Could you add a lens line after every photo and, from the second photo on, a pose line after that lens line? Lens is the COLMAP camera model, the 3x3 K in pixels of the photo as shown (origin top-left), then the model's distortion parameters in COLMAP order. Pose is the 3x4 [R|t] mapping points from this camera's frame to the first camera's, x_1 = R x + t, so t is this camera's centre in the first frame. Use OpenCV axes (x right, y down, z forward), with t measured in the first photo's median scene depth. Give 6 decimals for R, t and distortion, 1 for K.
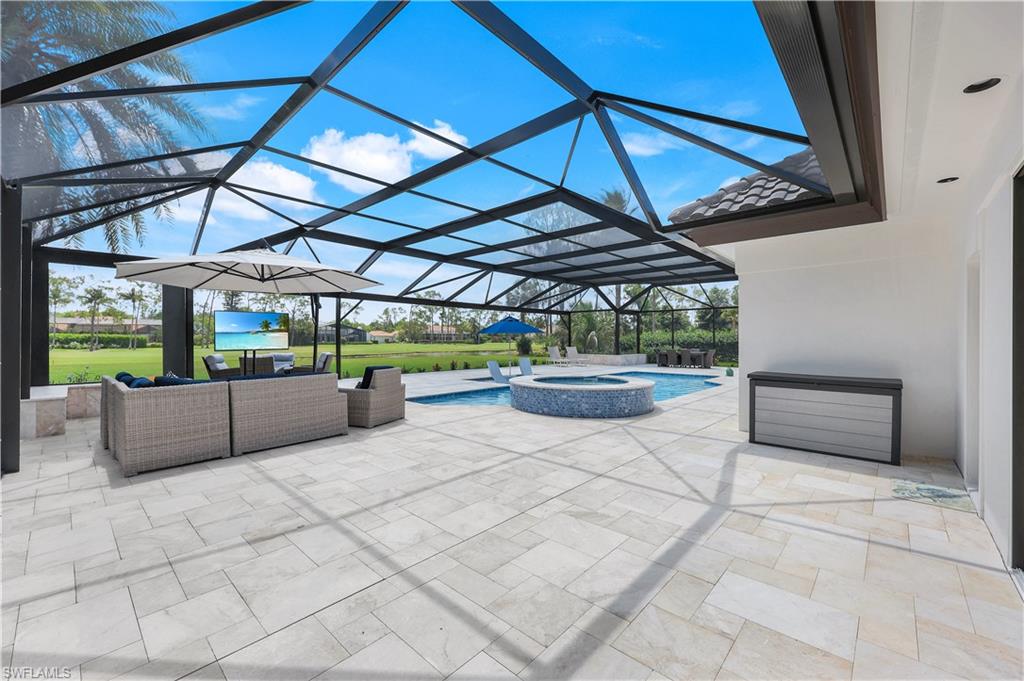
lens RADIAL K [[417.9, 0, 507.2], [0, 417.9, 340.5], [0, 0, 1]] dist [-0.003848, -0.000208]
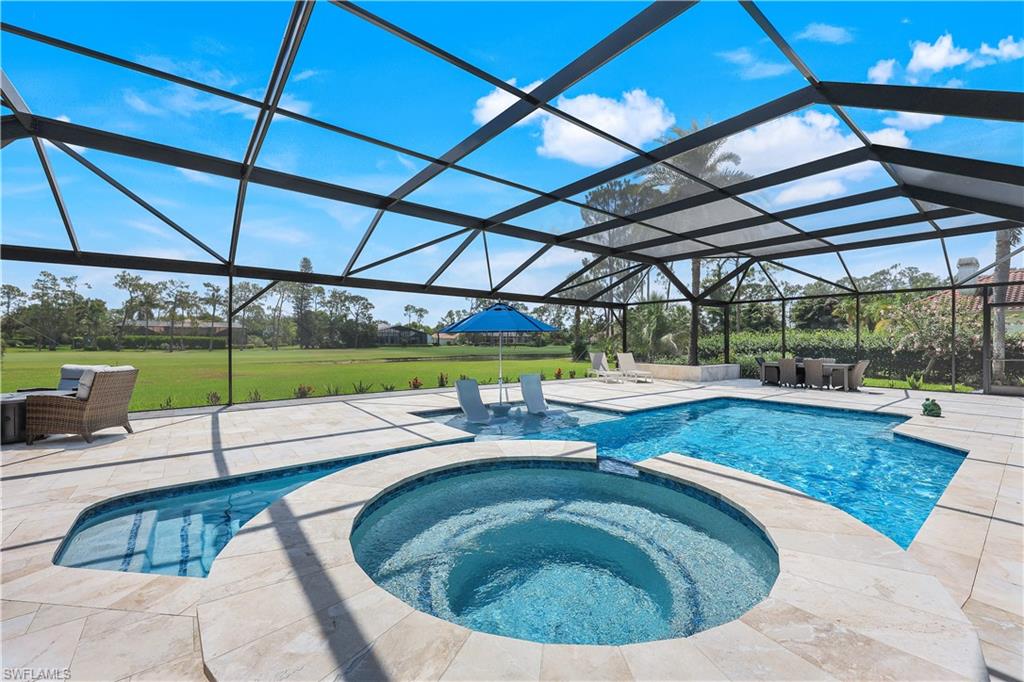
lens RADIAL K [[417.9, 0, 506.9], [0, 417.9, 340.7], [0, 0, 1]] dist [-0.003848, -0.000208]
pose [[0.987214, 0.002324, -0.159385, 0.061354], [-0.003234, 0.999980, -0.005455, -0.001447], [0.159369, 0.005901, 0.987201, 0.246265]]
